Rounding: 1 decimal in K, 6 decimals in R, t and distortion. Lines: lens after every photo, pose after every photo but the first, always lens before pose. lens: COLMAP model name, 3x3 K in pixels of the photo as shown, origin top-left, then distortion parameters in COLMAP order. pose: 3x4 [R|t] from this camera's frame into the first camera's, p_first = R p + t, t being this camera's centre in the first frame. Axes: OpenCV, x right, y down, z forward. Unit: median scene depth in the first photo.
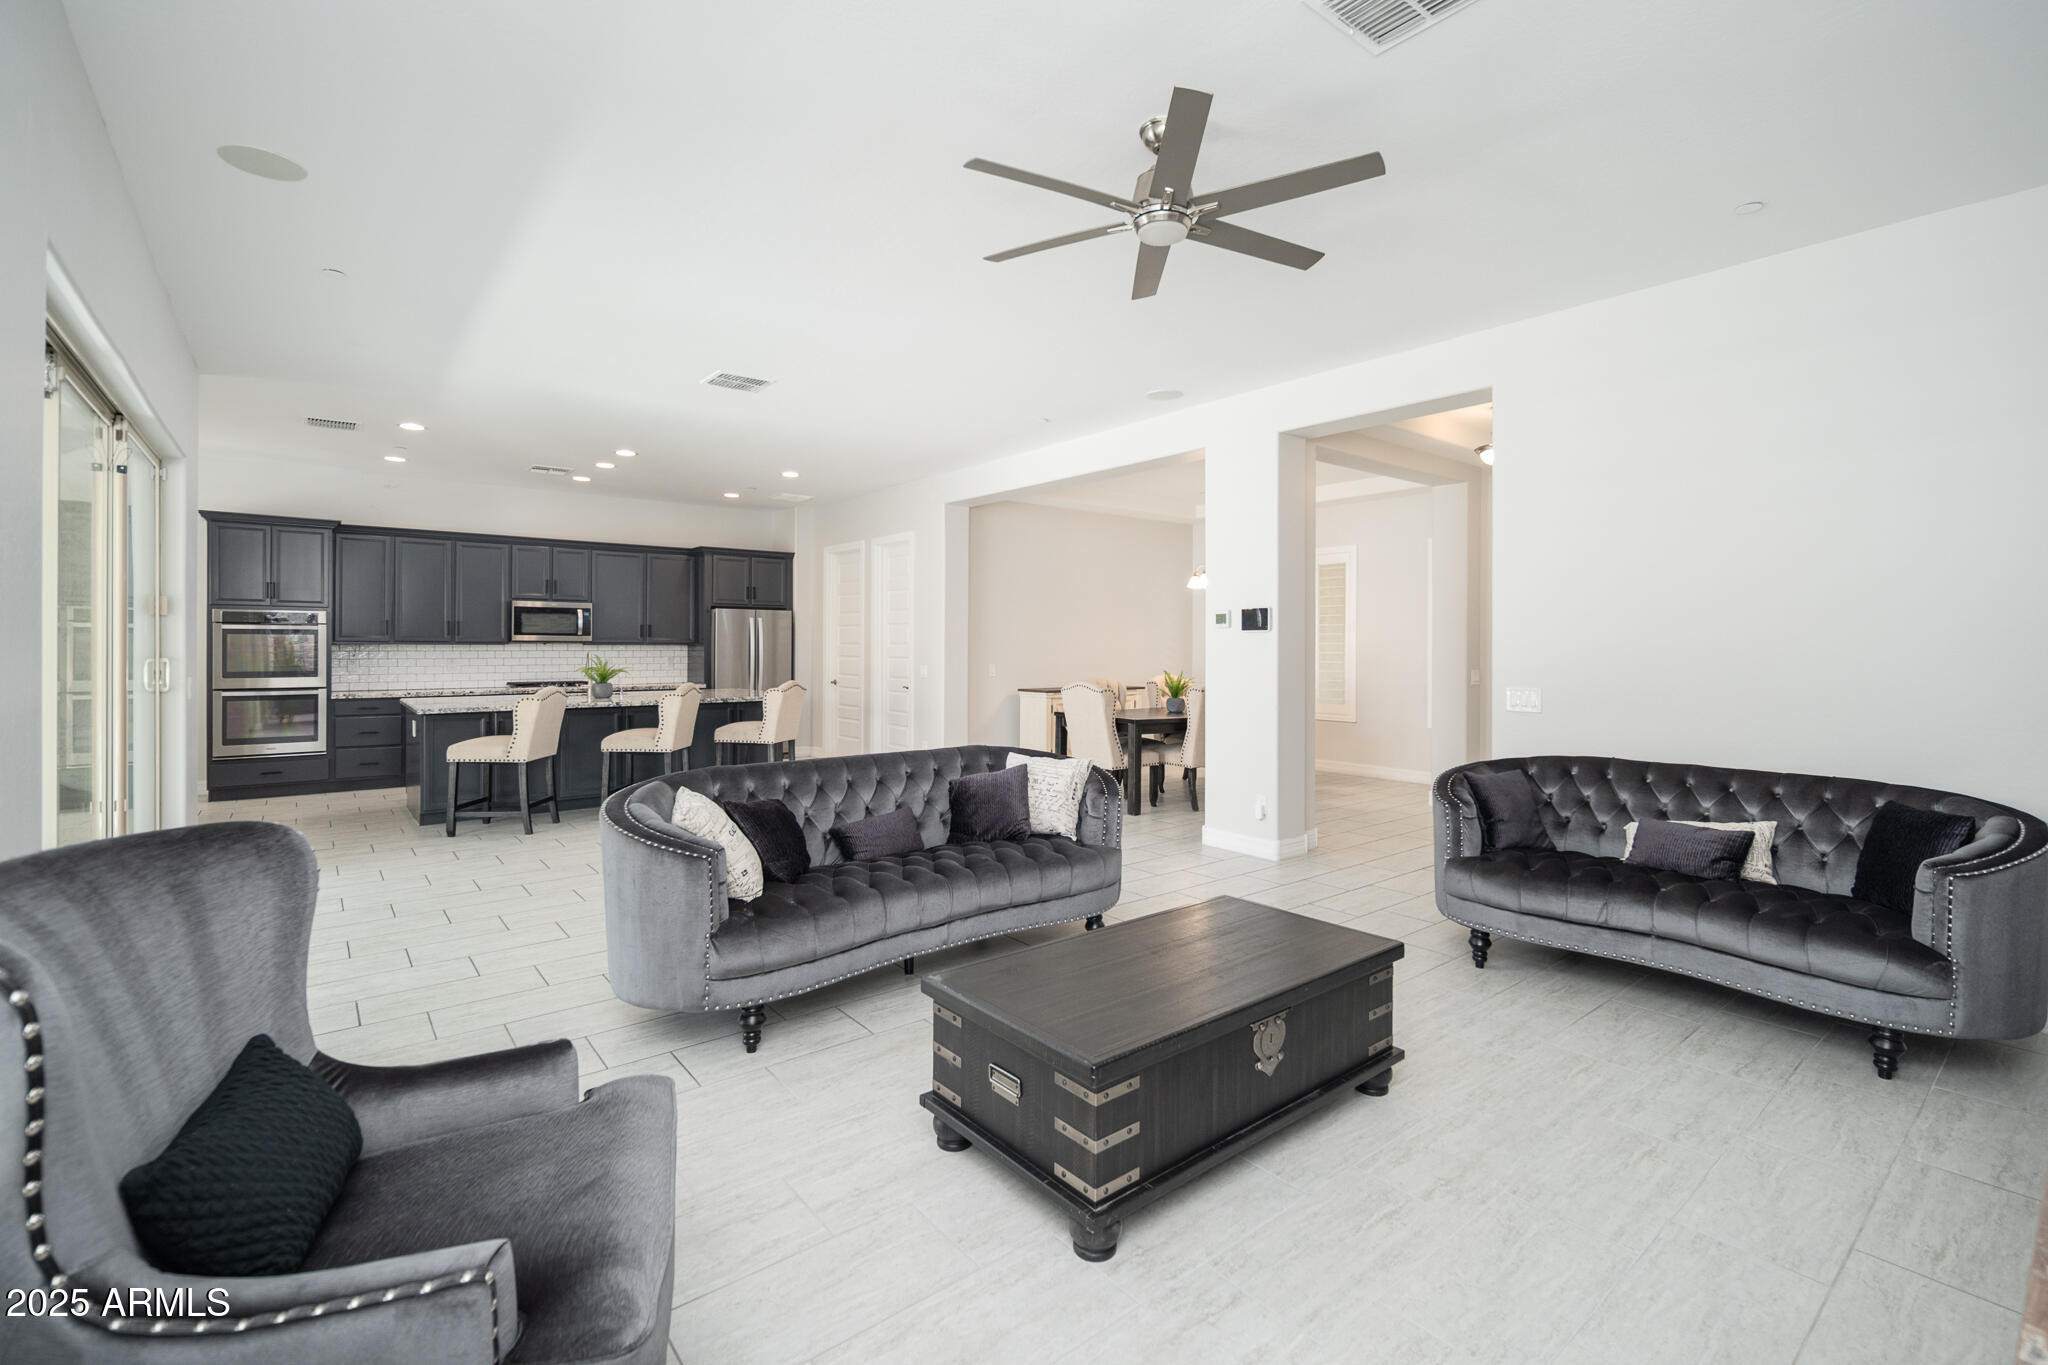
lens RADIAL K [[907.6, 0, 1024.0], [0, 907.6, 682.5], [0, 0, 1]] dist [0.001886, -0.000115]
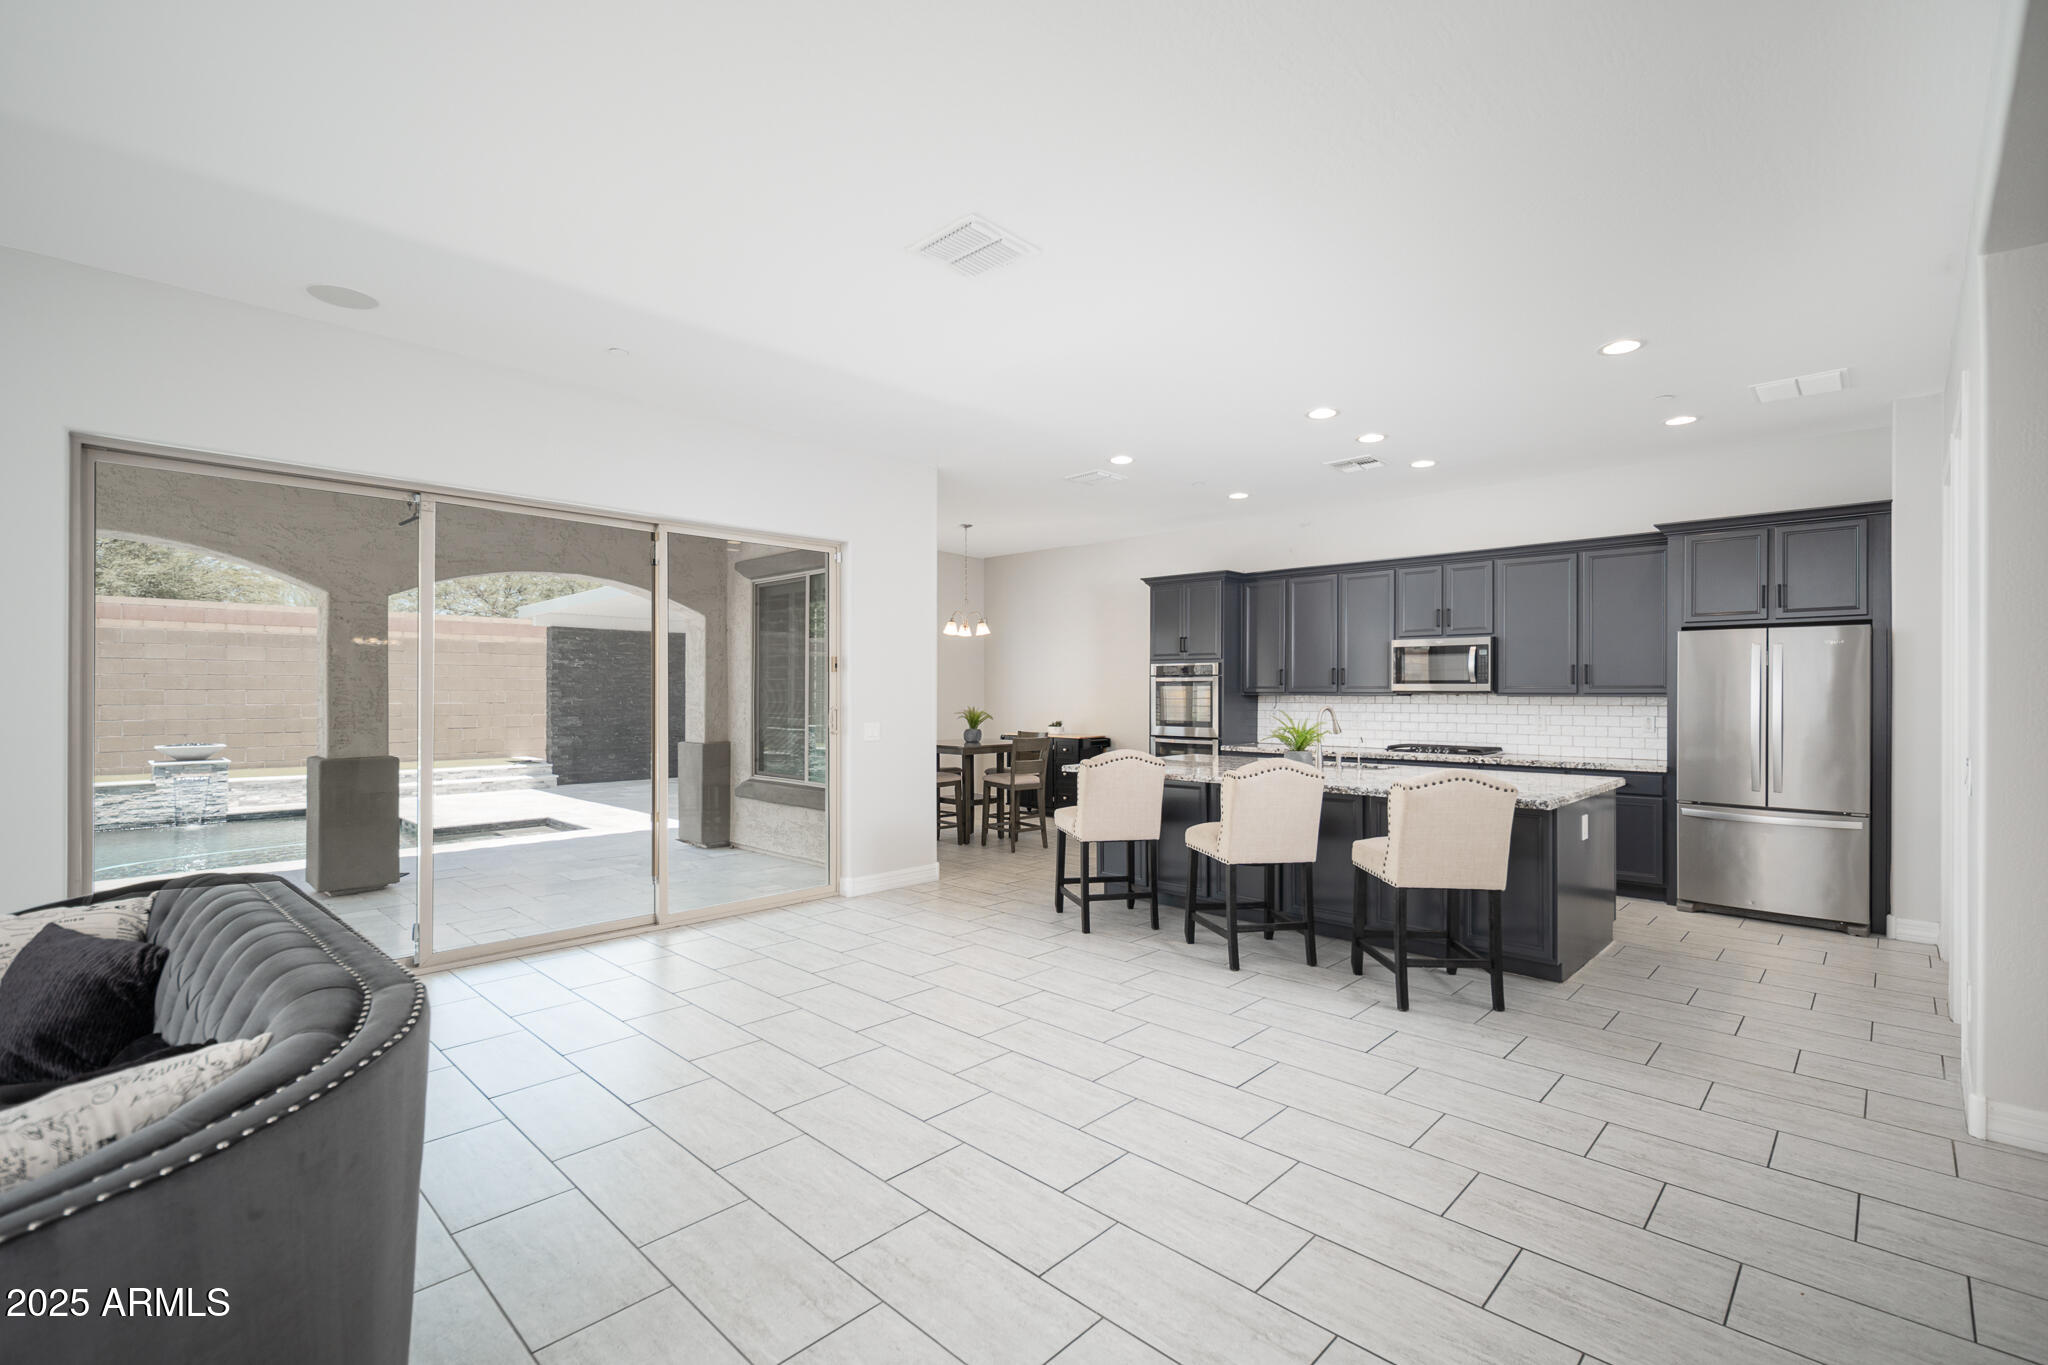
lens RADIAL K [[907.6, 0, 1024.0], [0, 907.6, 682.5], [0, 0, 1]] dist [0.001886, -0.000115]
pose [[0.128071, -0.020748, -0.991548, 0.172146], [-0.051033, 0.998319, -0.027481, -0.015725], [0.990451, 0.054121, 0.126796, 0.587724]]
